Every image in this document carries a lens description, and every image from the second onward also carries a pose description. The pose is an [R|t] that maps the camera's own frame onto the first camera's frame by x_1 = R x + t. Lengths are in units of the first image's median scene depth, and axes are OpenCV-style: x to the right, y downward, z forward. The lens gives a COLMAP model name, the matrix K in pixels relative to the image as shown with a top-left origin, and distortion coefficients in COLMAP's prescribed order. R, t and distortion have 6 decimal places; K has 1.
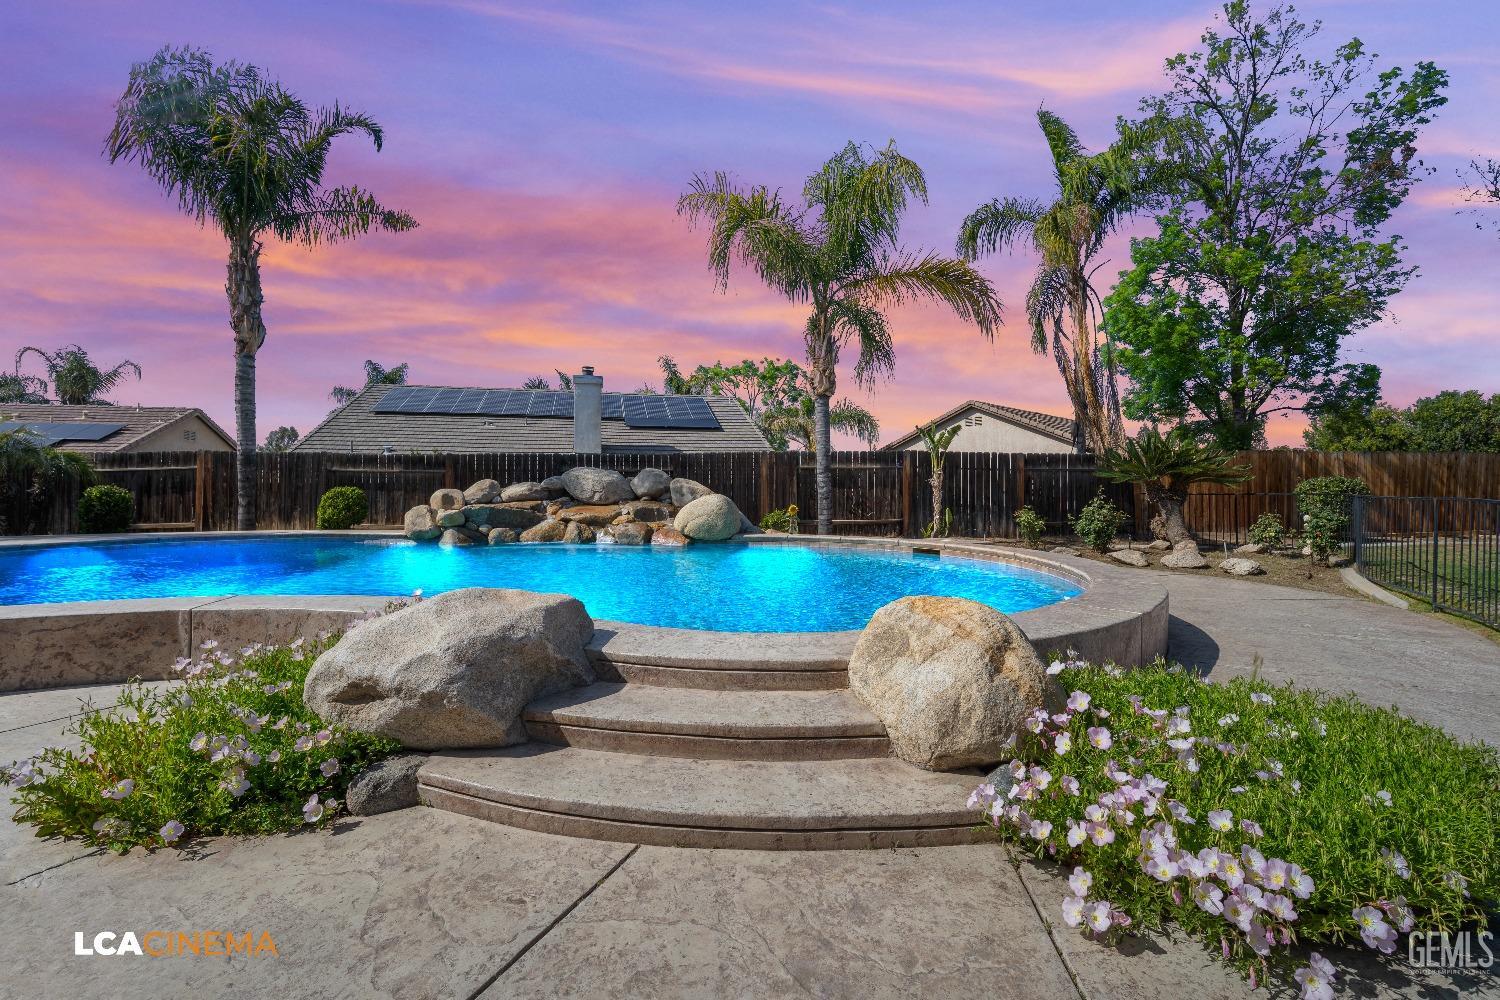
lens RADIAL K [[663.6, 0, 757.4], [0, 663.6, 514.1], [0, 0, 1]] dist [0.001370, 0.000167]
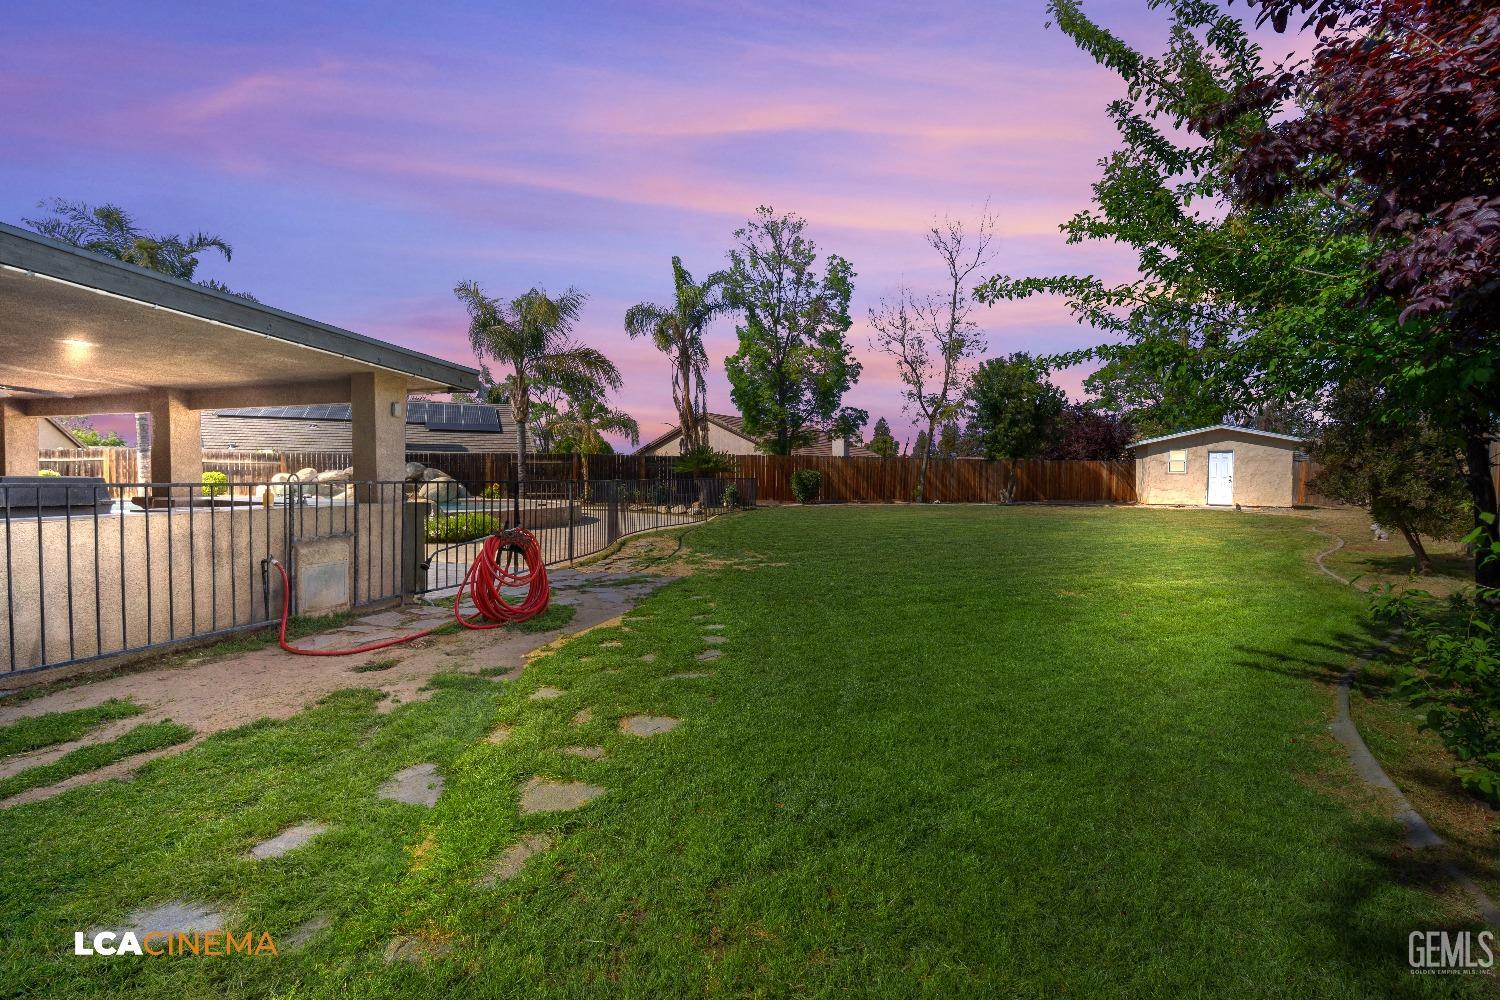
lens RADIAL K [[663.6, 0, 766.3], [0, 663.6, 528.9], [0, 0, 1]] dist [0.001370, 0.000167]
pose [[0.980549, -0.011380, 0.195945, 0.391307], [0.003954, 0.999261, 0.038246, 0.040849], [-0.196236, -0.036728, 0.979869, -0.867016]]
